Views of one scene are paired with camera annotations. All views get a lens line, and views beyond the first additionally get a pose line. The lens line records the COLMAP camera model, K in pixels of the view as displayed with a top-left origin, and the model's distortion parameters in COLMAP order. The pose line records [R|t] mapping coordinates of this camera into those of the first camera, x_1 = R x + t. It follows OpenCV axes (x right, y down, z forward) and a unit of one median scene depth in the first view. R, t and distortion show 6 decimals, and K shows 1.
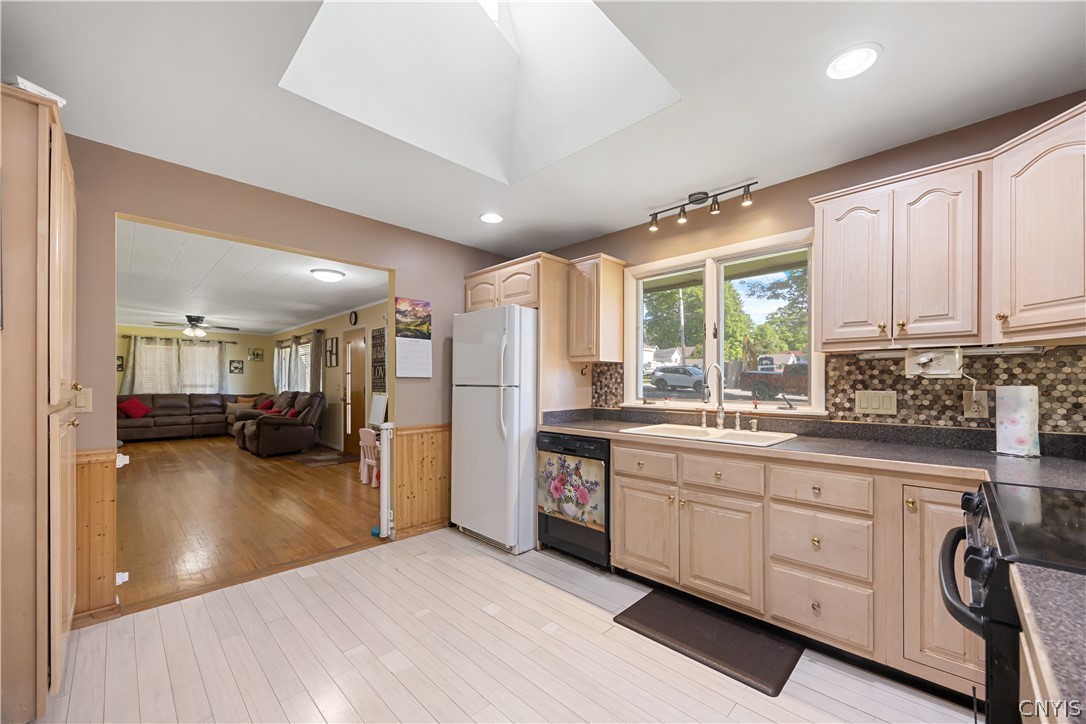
lens RADIAL K [[417.5, 0, 547.6], [0, 417.5, 382.8], [0, 0, 1]] dist [-0.011527, -0.000038]
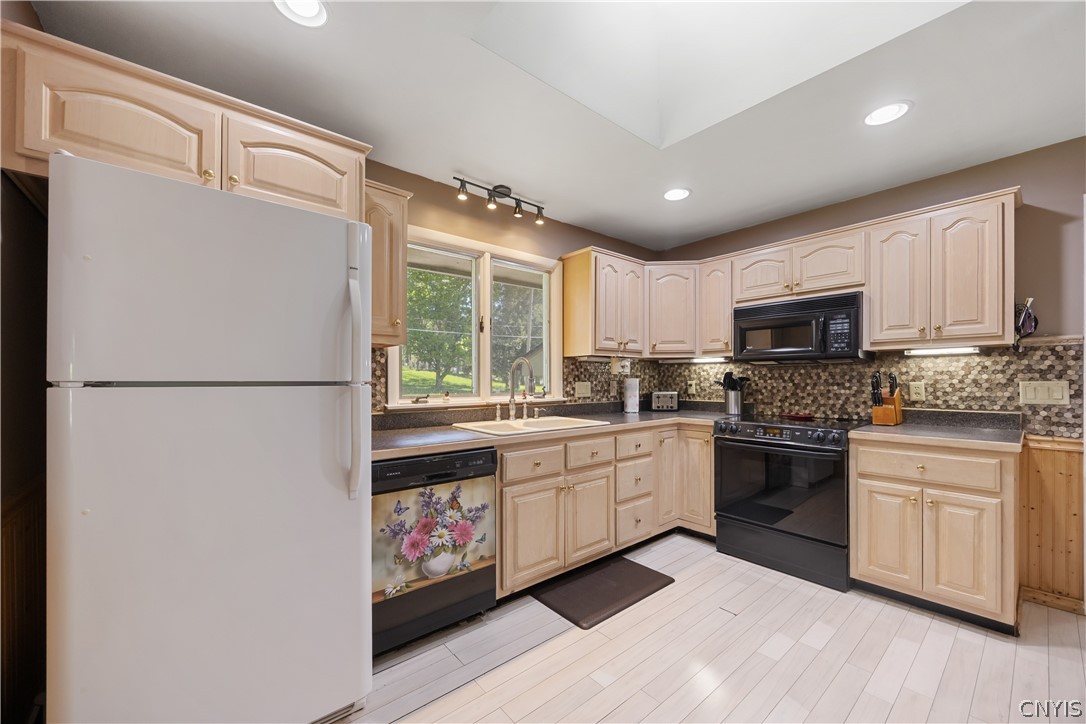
lens RADIAL K [[417.5, 0, 548.0], [0, 417.5, 376.9], [0, 0, 1]] dist [-0.011527, -0.000038]
pose [[0.098723, 0.001306, 0.995114, -0.644861], [-0.000223, 0.999999, -0.001290, 0.002000], [-0.995115, -0.000094, 0.098723, 0.815318]]
